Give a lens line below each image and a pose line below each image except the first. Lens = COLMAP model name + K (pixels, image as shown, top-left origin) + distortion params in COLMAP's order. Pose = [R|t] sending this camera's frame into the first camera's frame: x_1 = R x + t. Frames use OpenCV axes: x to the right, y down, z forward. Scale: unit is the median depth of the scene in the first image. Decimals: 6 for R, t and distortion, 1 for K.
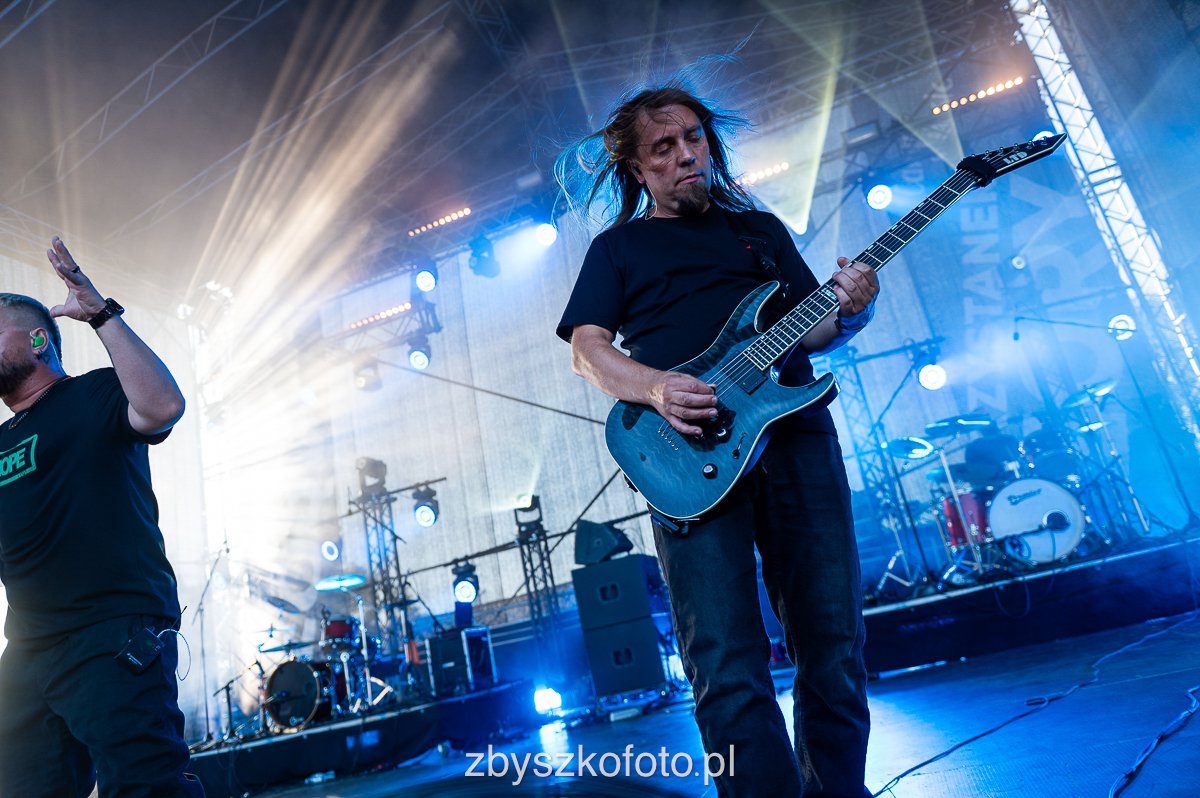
lens RADIAL K [[813.3, 0, 600.0], [0, 813.3, 399.0], [0, 0, 1]] dist [-0.001184, -0.002211]
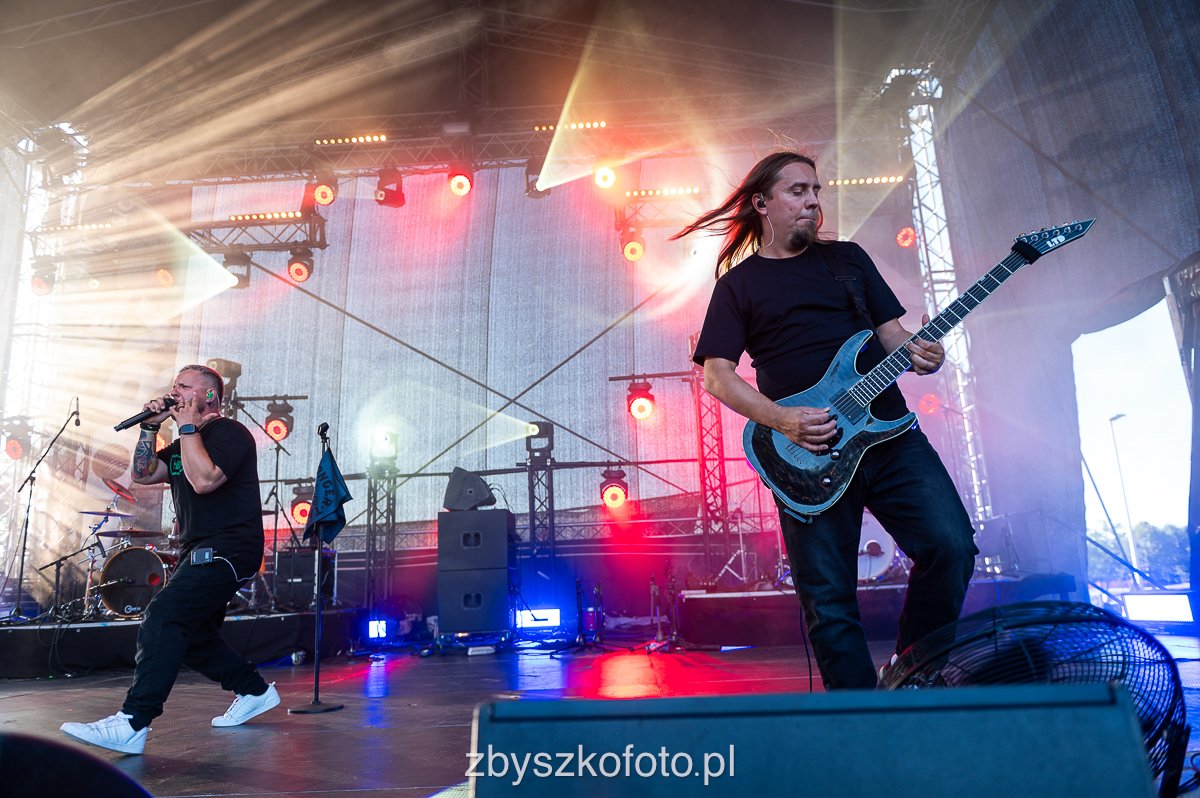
lens RADIAL K [[813.3, 0, 600.0], [0, 813.3, 399.0], [0, 0, 1]] dist [-0.001184, -0.002211]
pose [[0.940452, 0.225218, 0.254610, -0.117242], [-0.234655, 0.972054, 0.006905, 0.010249], [-0.245940, -0.066239, 0.967019, -0.047717]]
